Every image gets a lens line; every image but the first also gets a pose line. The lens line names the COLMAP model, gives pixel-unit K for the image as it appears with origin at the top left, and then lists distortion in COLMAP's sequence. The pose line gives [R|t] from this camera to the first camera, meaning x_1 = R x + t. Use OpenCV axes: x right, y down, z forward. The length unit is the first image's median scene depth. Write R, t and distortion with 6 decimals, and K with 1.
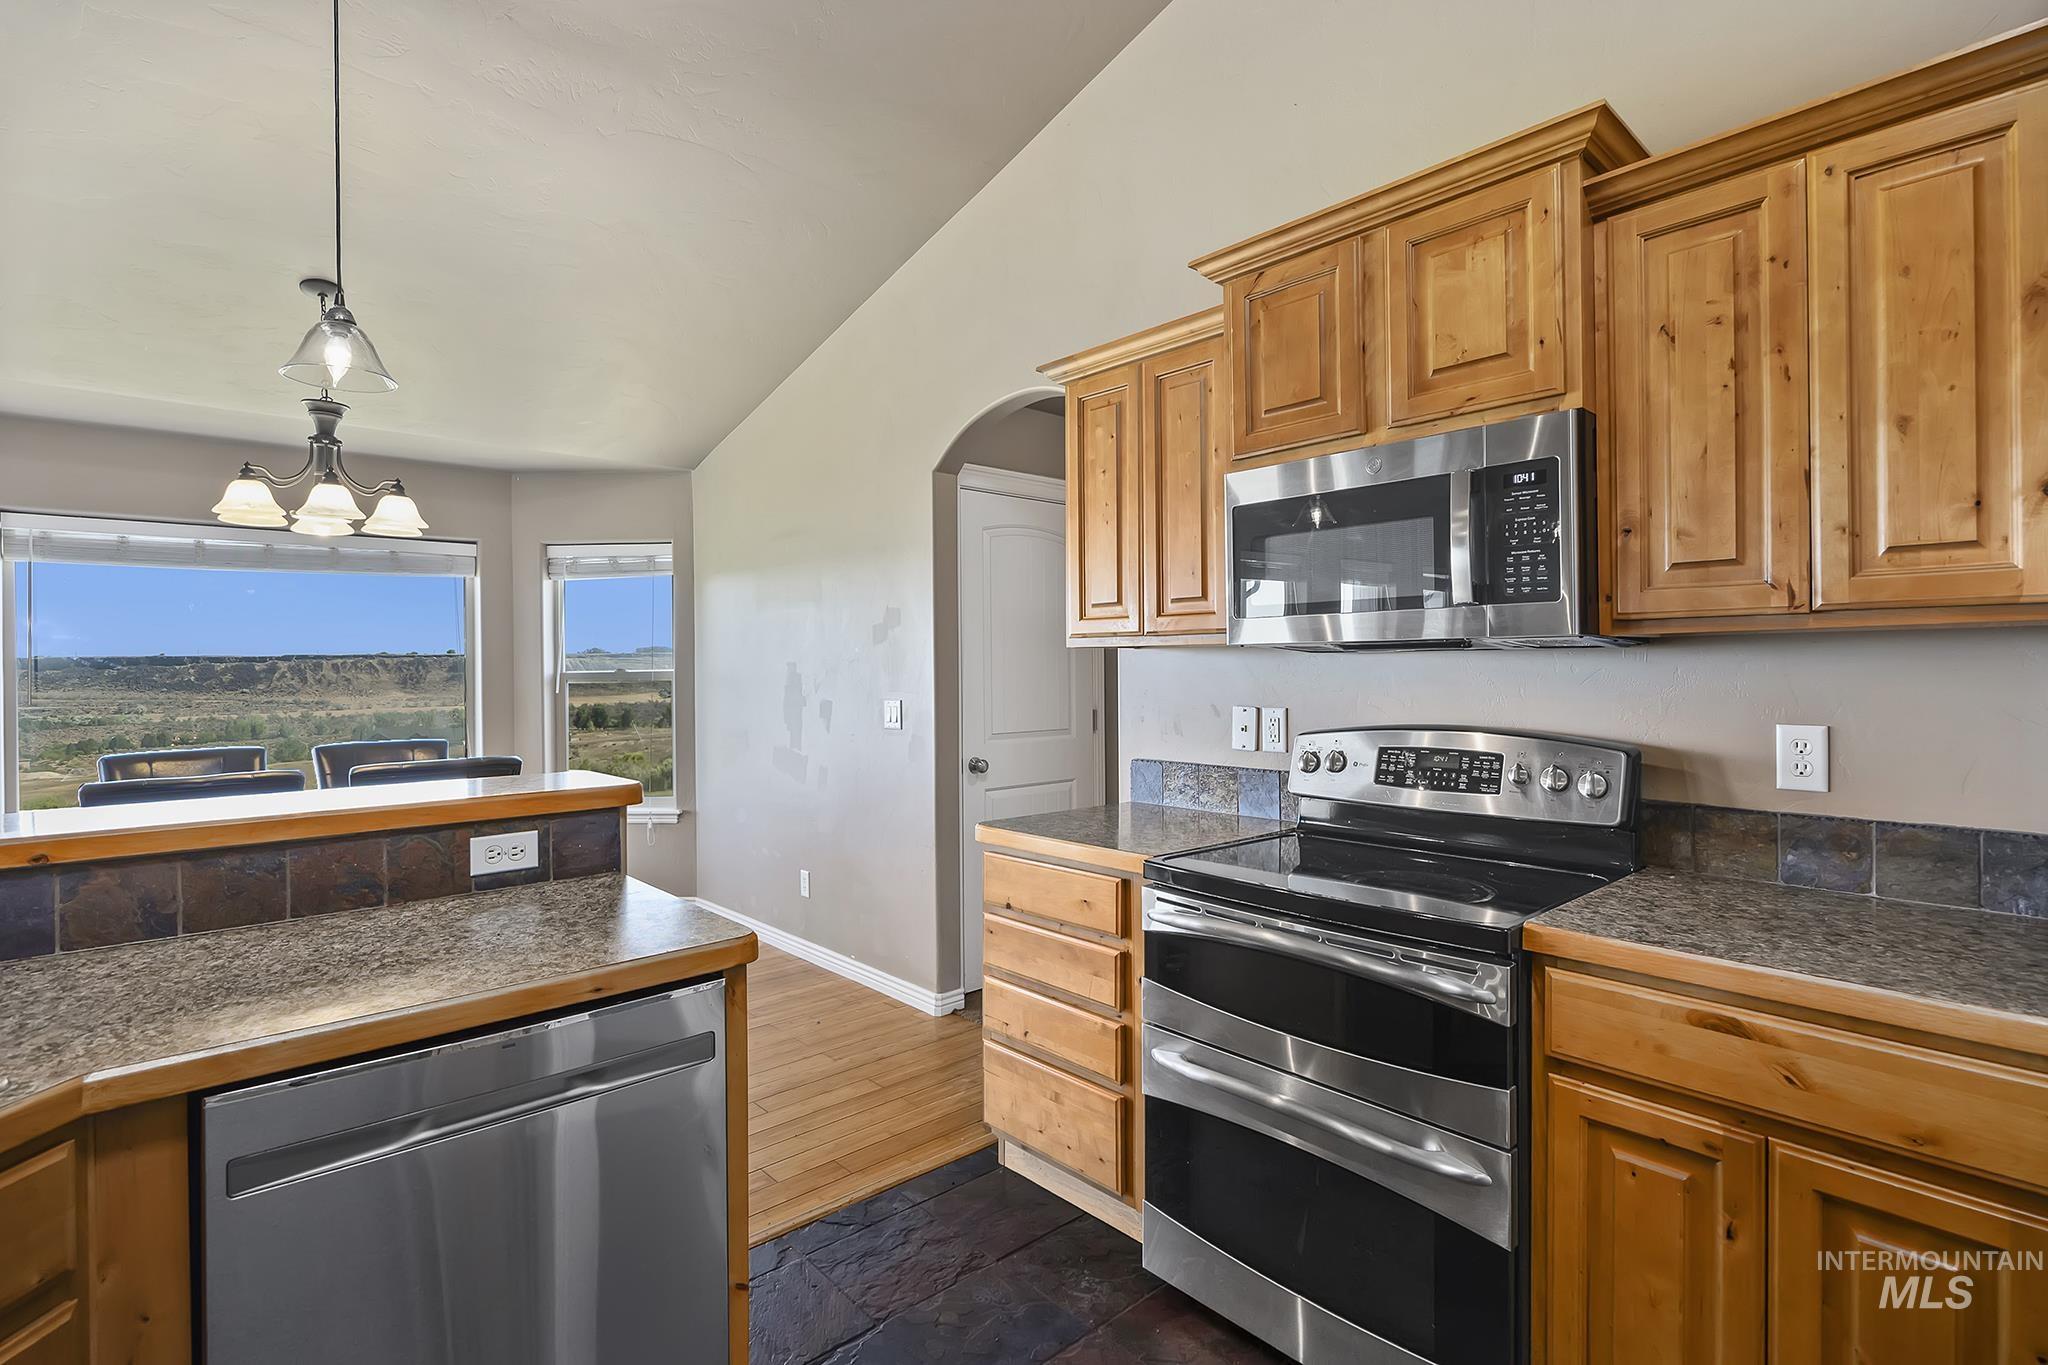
lens RADIAL K [[973.9, 0, 1027.3], [0, 973.9, 663.9], [0, 0, 1]] dist [-0.001861, 0.000689]
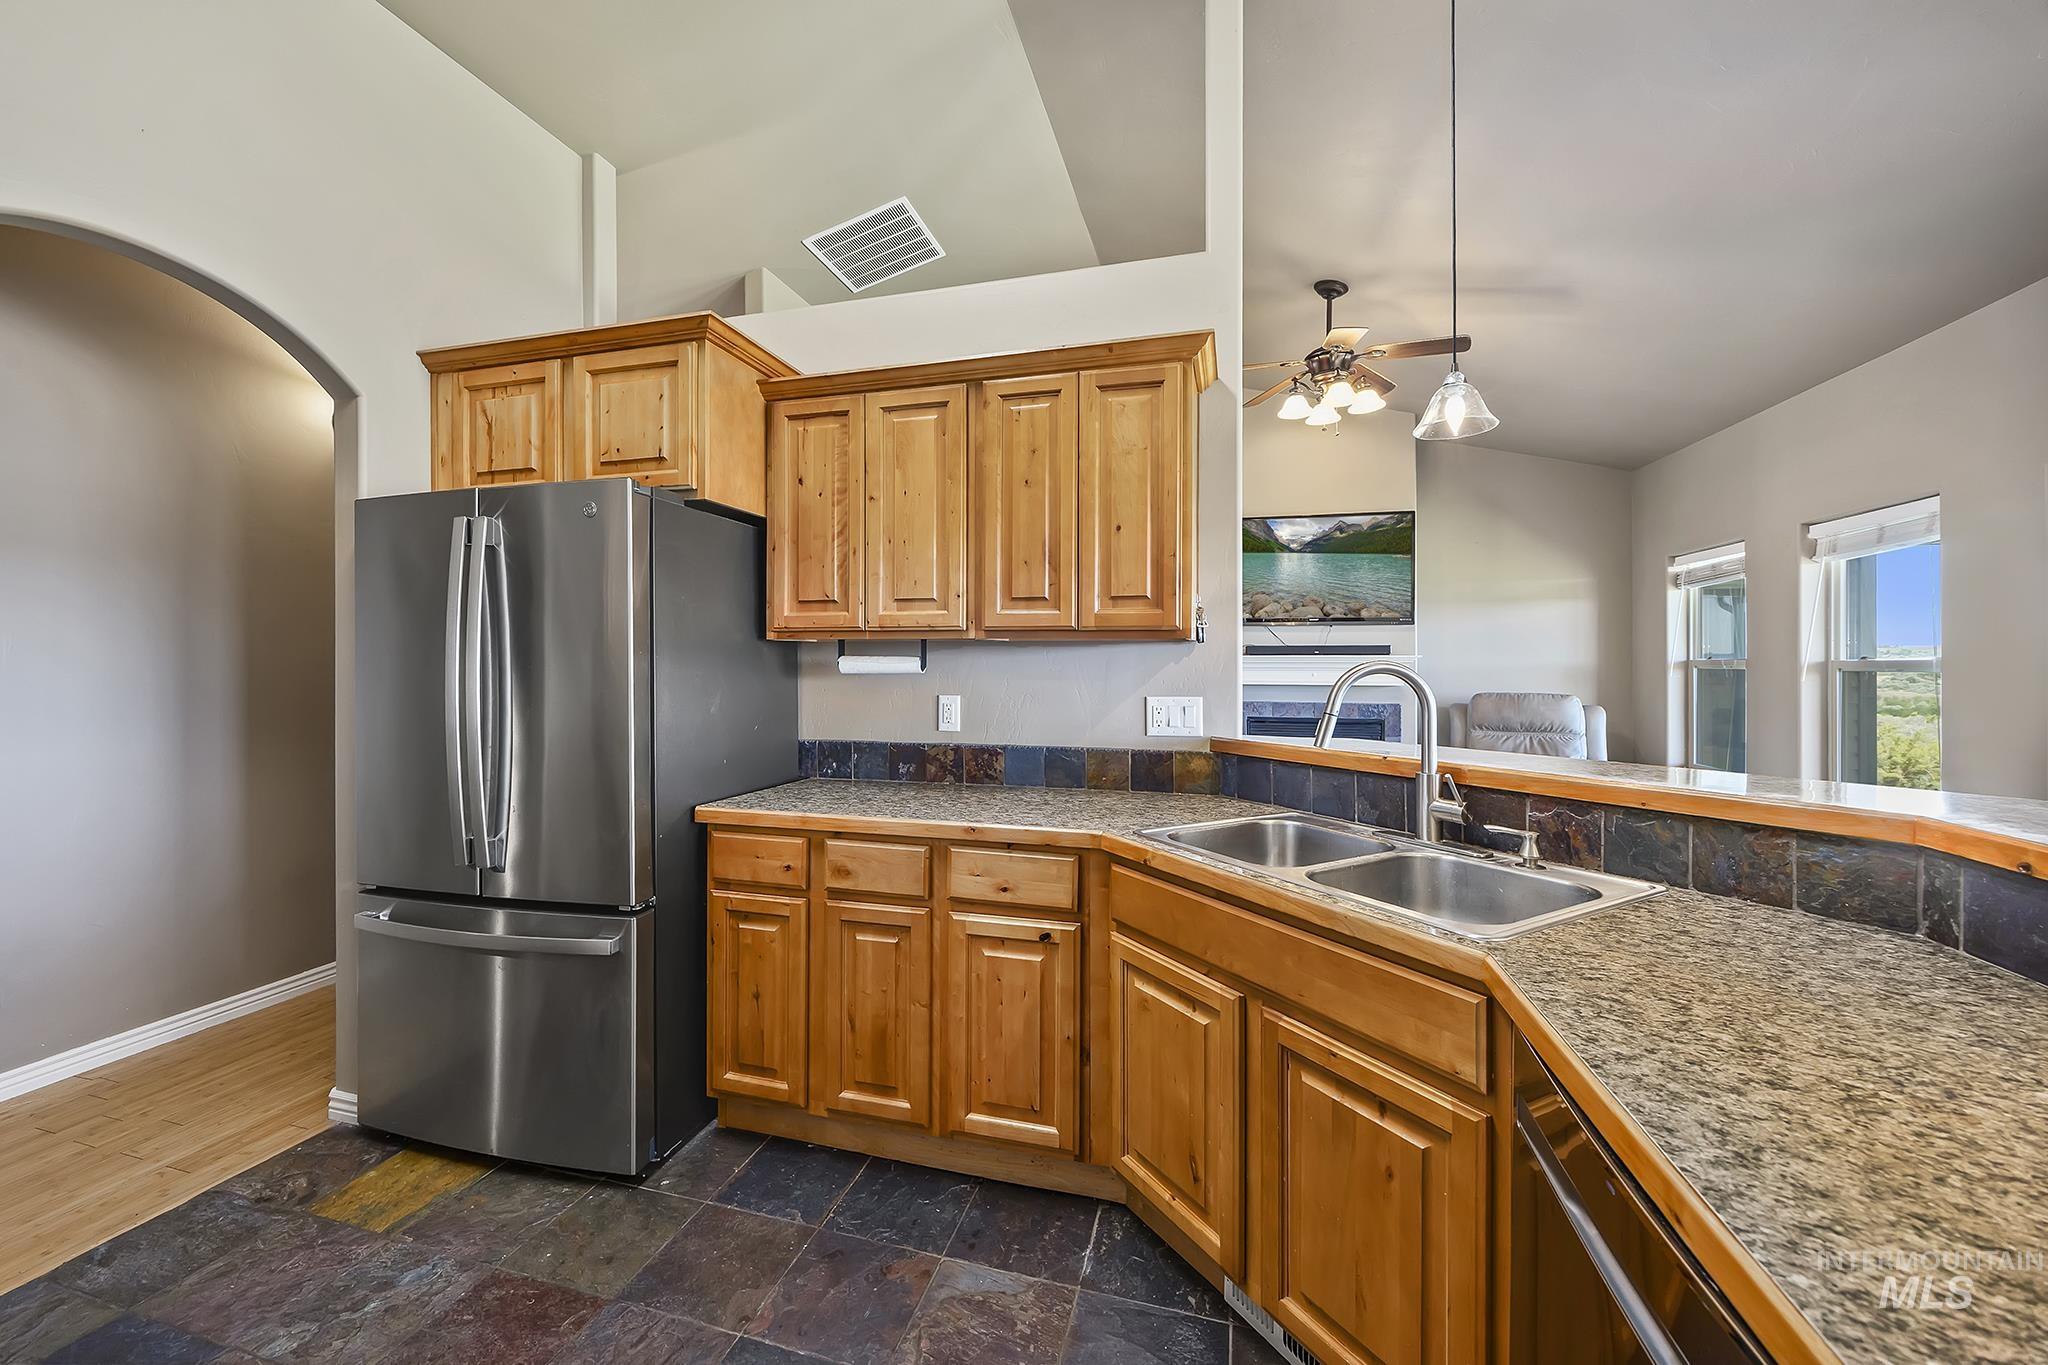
lens RADIAL K [[806.5, 0, 995.4], [0, 806.5, 660.6], [0, 0, 1]] dist [-0.003277, -0.000183]
pose [[-0.854018, 0.011796, -0.520109, 0.065760], [0.010807, 0.999929, 0.004933, 0.002475], [0.520131, -0.001408, -0.854086, 0.584906]]
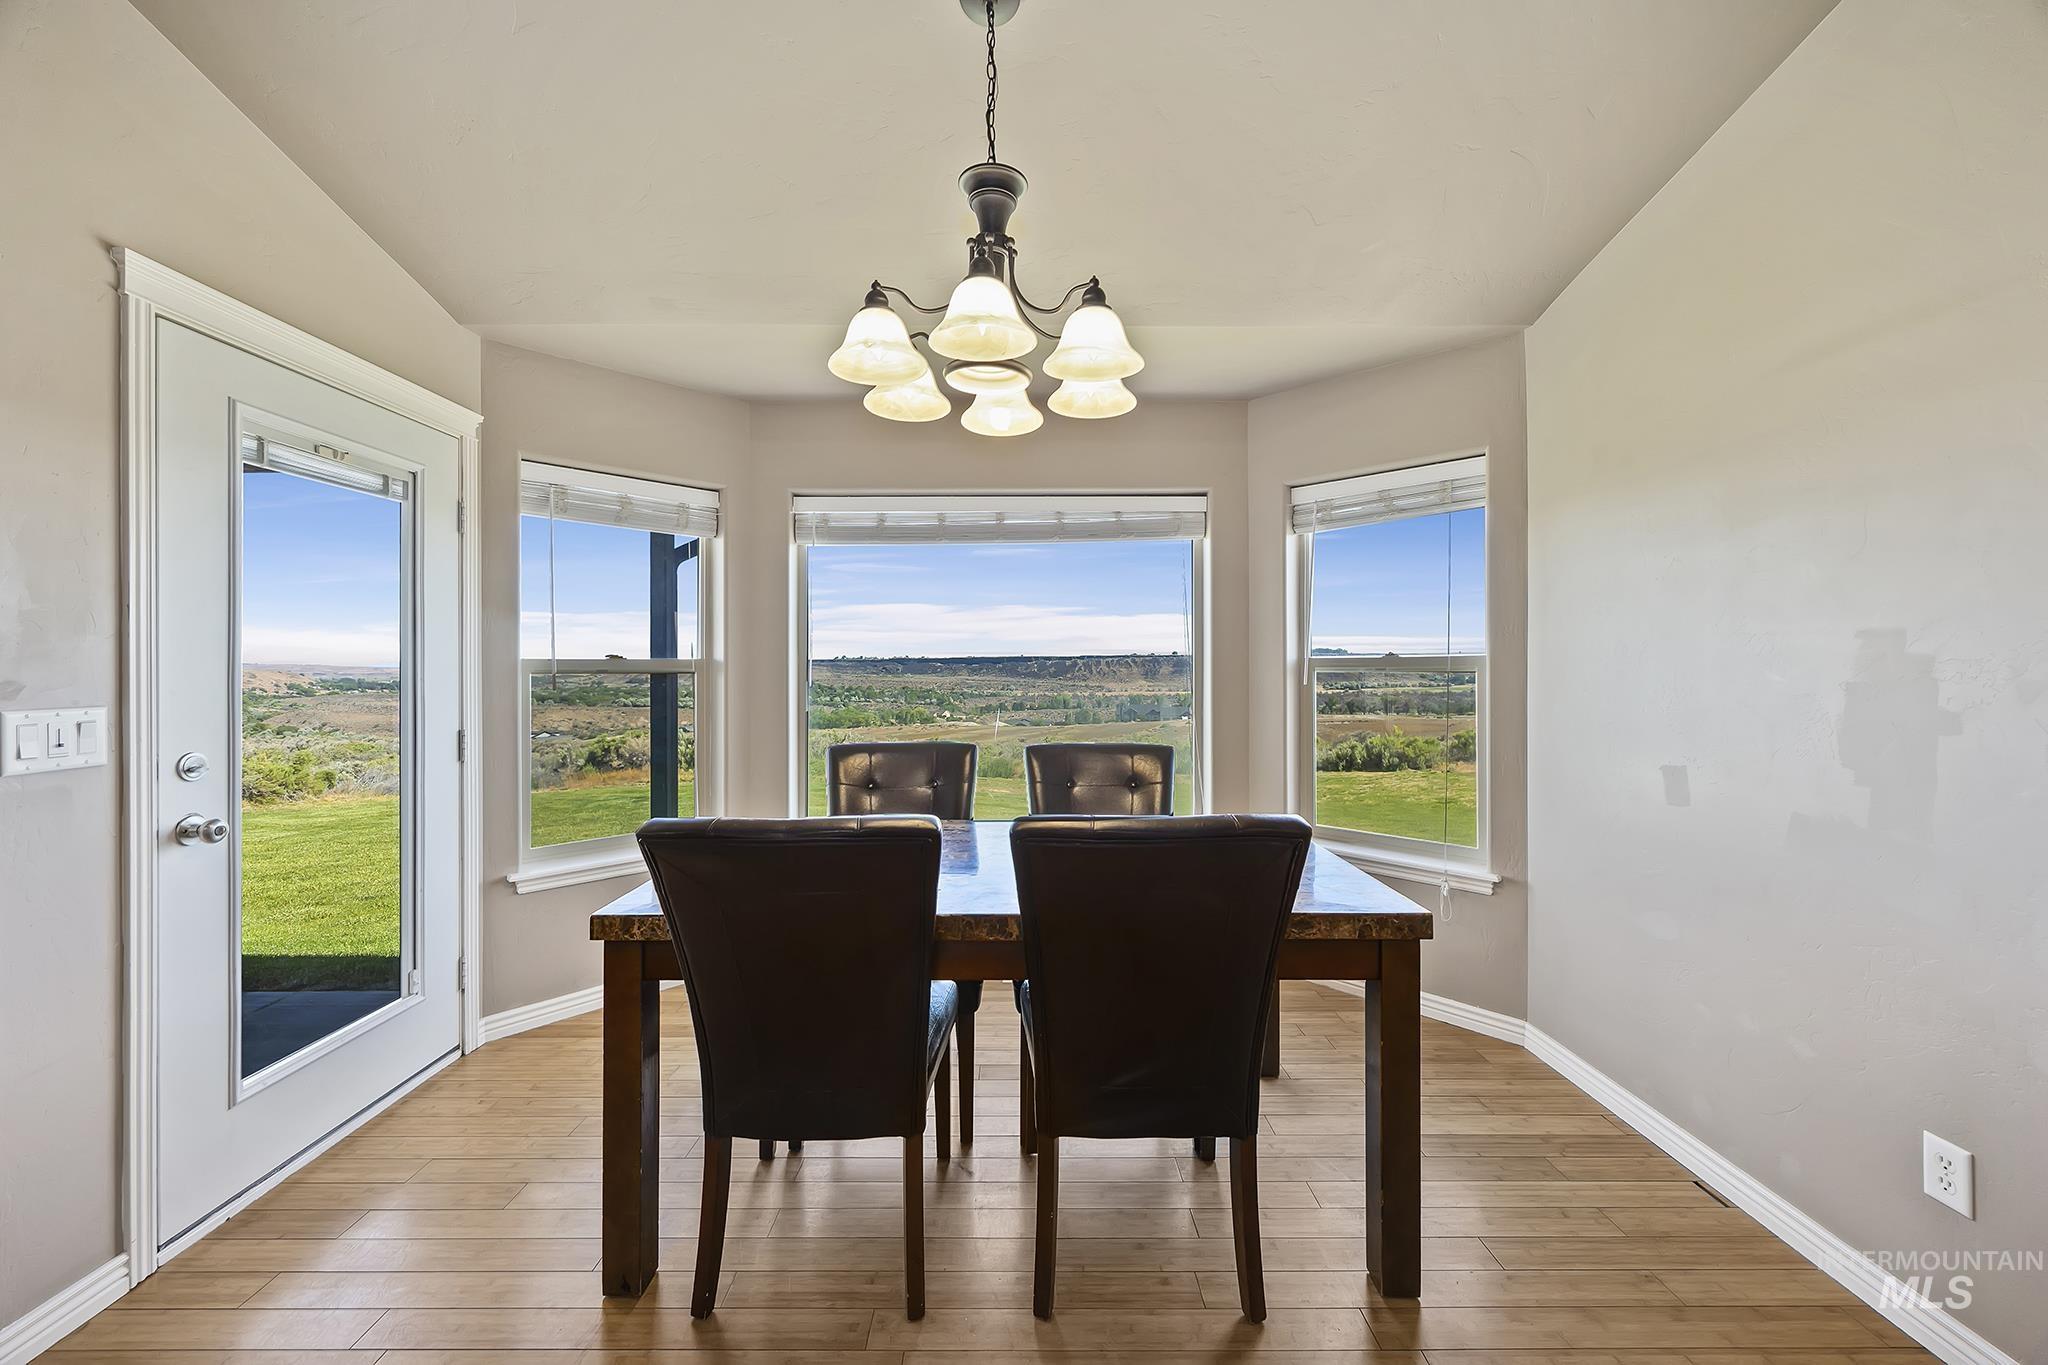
lens RADIAL K [[780.7, 0, 1013.9], [0, 780.7, 668.9], [0, 0, 1]] dist [0.000511, -0.000156]
pose [[0.739933, 0.010076, -0.672605, -0.495957], [-0.004276, 0.999938, 0.010275, 0.023982], [0.672667, -0.004727, 0.739930, 0.829491]]
